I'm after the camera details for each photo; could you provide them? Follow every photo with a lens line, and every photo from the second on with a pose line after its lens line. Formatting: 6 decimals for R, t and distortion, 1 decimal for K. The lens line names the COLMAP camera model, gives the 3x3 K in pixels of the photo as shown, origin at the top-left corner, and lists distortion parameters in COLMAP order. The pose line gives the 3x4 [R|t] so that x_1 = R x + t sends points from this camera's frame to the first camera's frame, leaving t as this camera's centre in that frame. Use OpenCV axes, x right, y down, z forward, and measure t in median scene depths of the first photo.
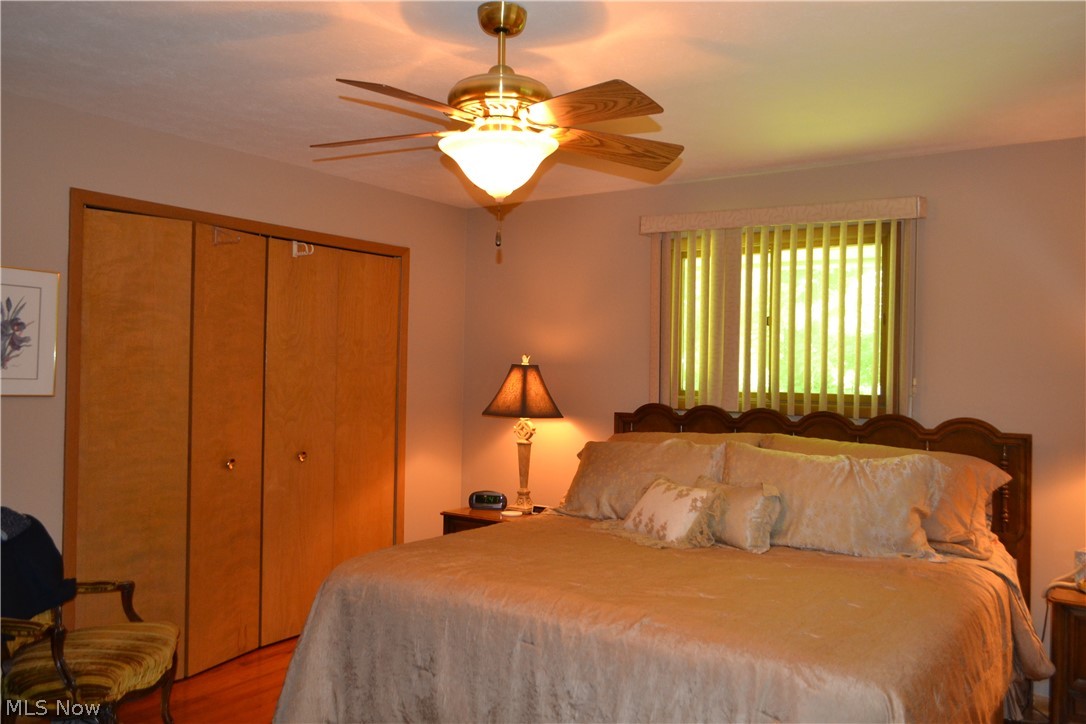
lens RADIAL K [[852.8, 0, 544.0], [0, 852.8, 363.4], [0, 0, 1]] dist [-0.012826, 0.009419]
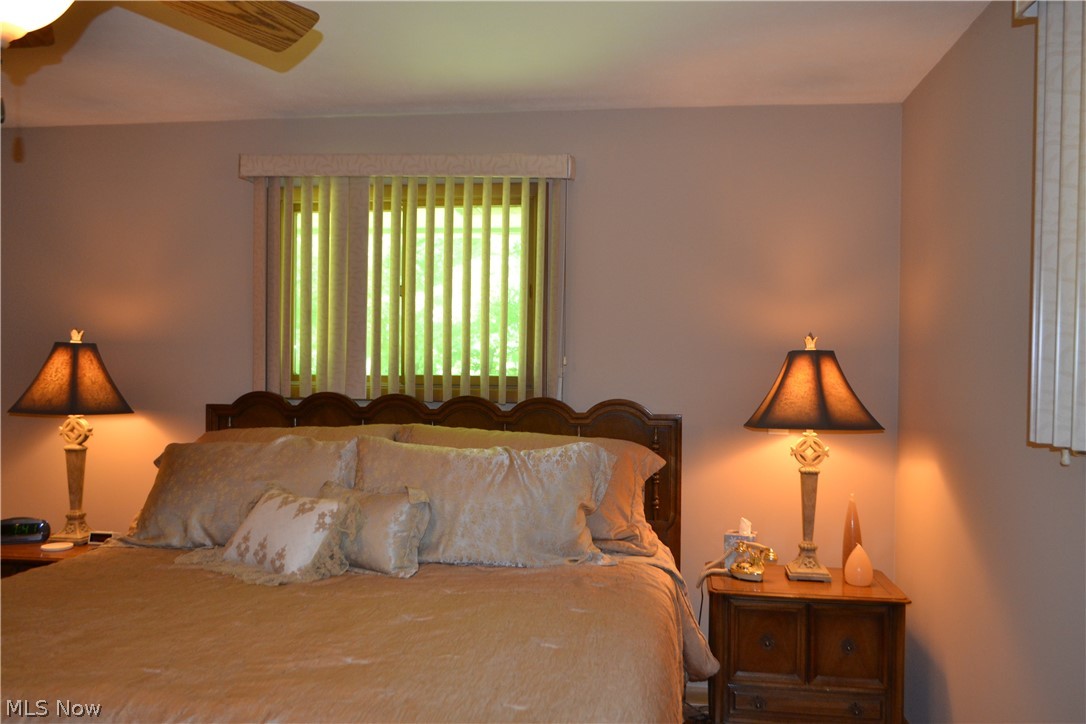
lens RADIAL K [[852.8, 0, 548.4], [0, 852.8, 368.6], [0, 0, 1]] dist [-0.012826, 0.009419]
pose [[0.890811, -0.009780, 0.454269, 0.009964], [0.000402, 0.999785, 0.020736, 0.011163], [-0.454374, -0.018289, 0.890623, 0.205510]]
